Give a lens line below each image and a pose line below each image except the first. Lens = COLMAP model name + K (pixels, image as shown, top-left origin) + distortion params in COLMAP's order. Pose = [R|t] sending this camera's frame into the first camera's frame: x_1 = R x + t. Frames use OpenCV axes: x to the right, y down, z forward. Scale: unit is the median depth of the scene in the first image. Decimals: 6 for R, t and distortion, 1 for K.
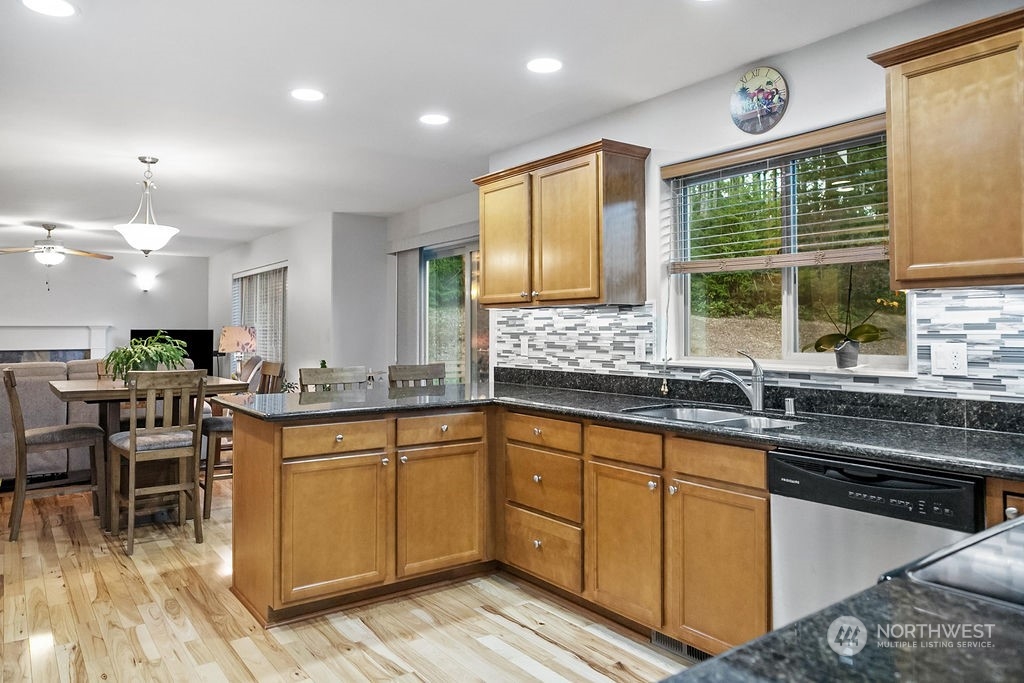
lens RADIAL K [[700.4, 0, 465.9], [0, 700.4, 309.0], [0, 0, 1]] dist [-0.001849, 0.008170]
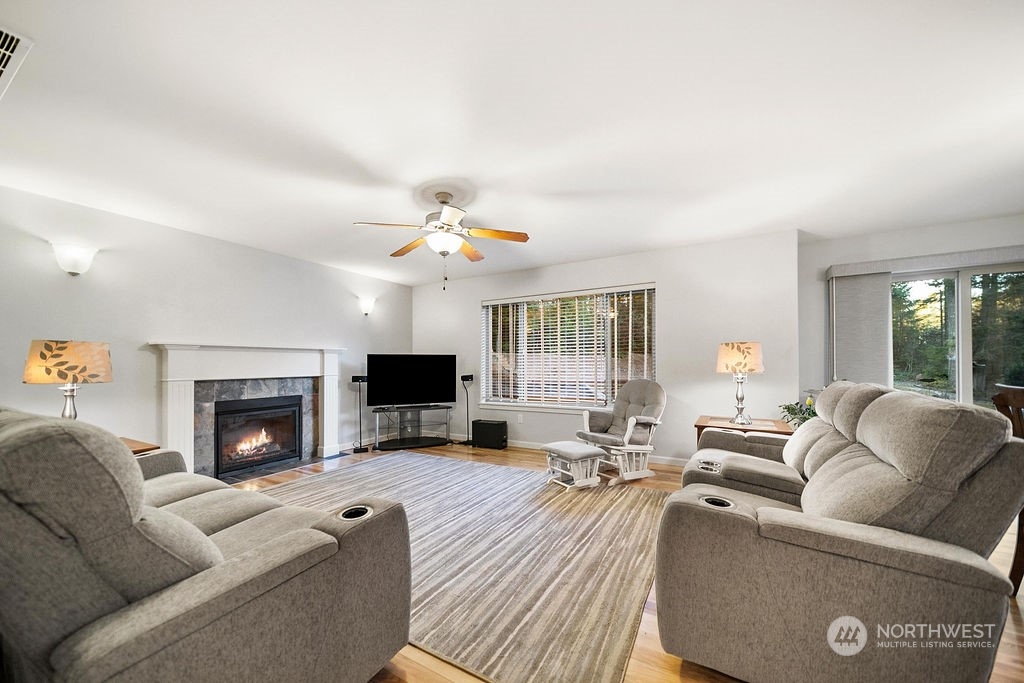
lens RADIAL K [[364.8, 0, 510.2], [0, 364.8, 359.2], [0, 0, 1]] dist [0.010237, 0.000049]
pose [[0.897943, 0.012990, 0.439920, -1.551008], [-0.015047, 0.999886, 0.001188, 0.093563], [-0.439855, -0.007686, 0.898036, 1.435692]]
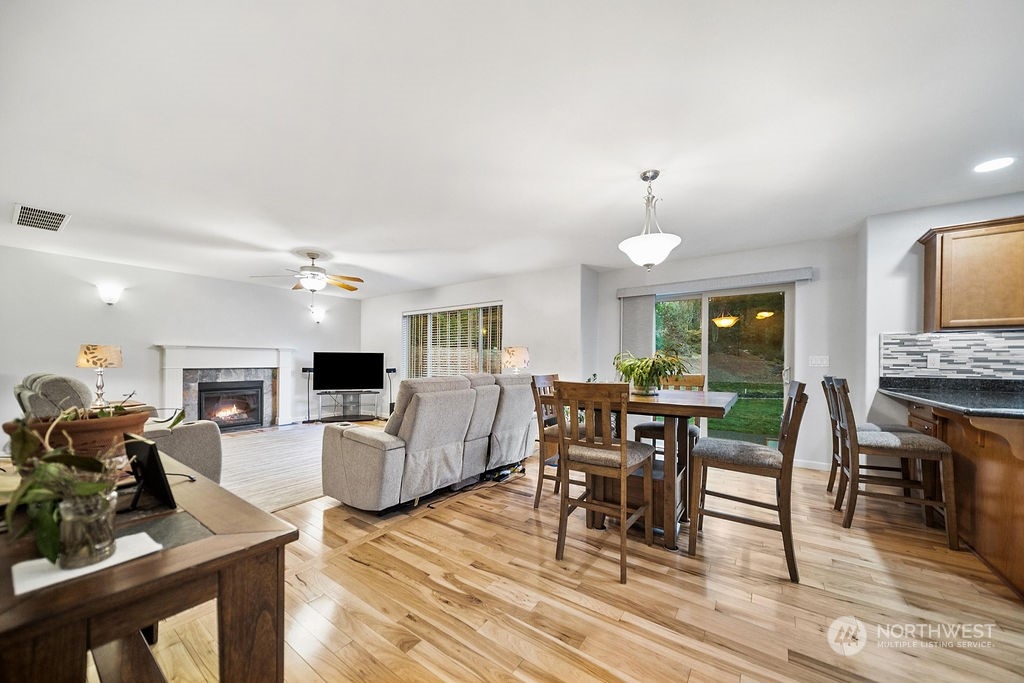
lens RADIAL K [[364.8, 0, 509.7], [0, 364.8, 355.0], [0, 0, 1]] dist [0.010237, 0.000049]
pose [[0.937198, 0.022450, 0.348075, -1.123533], [-0.023993, 0.999712, 0.000124, 0.074598], [-0.347972, -0.008467, 0.937467, 0.762143]]
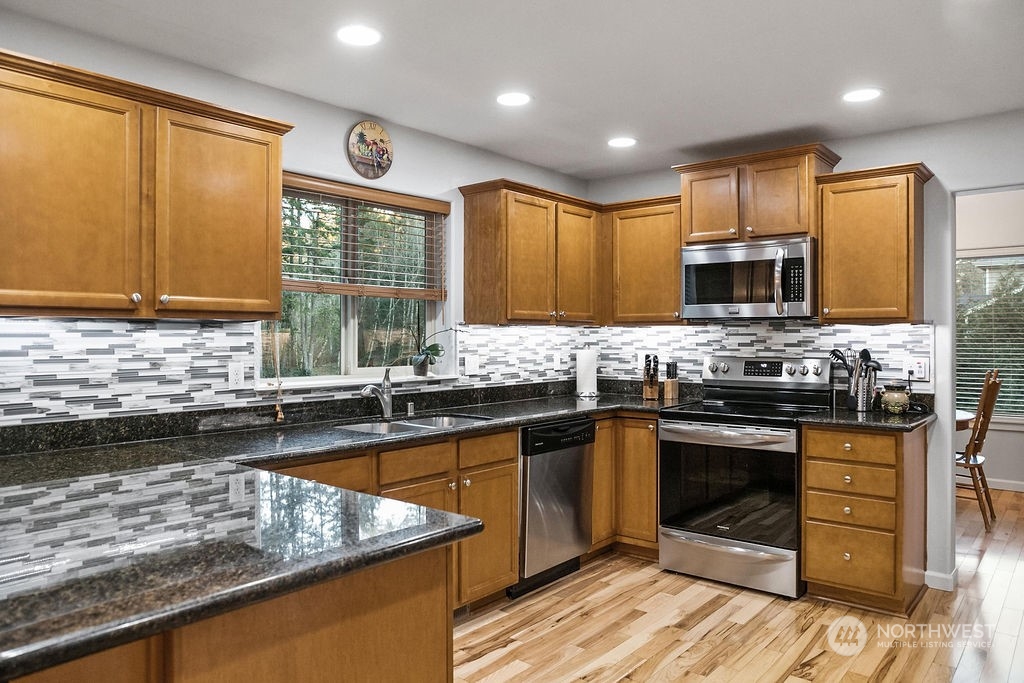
lens RADIAL K [[700.4, 0, 517.1], [0, 700.4, 350.7], [0, 0, 1]] dist [-0.001849, 0.008170]
pose [[-0.247430, -0.001238, 0.968905, -0.644769], [-0.011951, 0.999927, -0.001774, 0.026721], [-0.968832, -0.012019, -0.247427, 0.889363]]
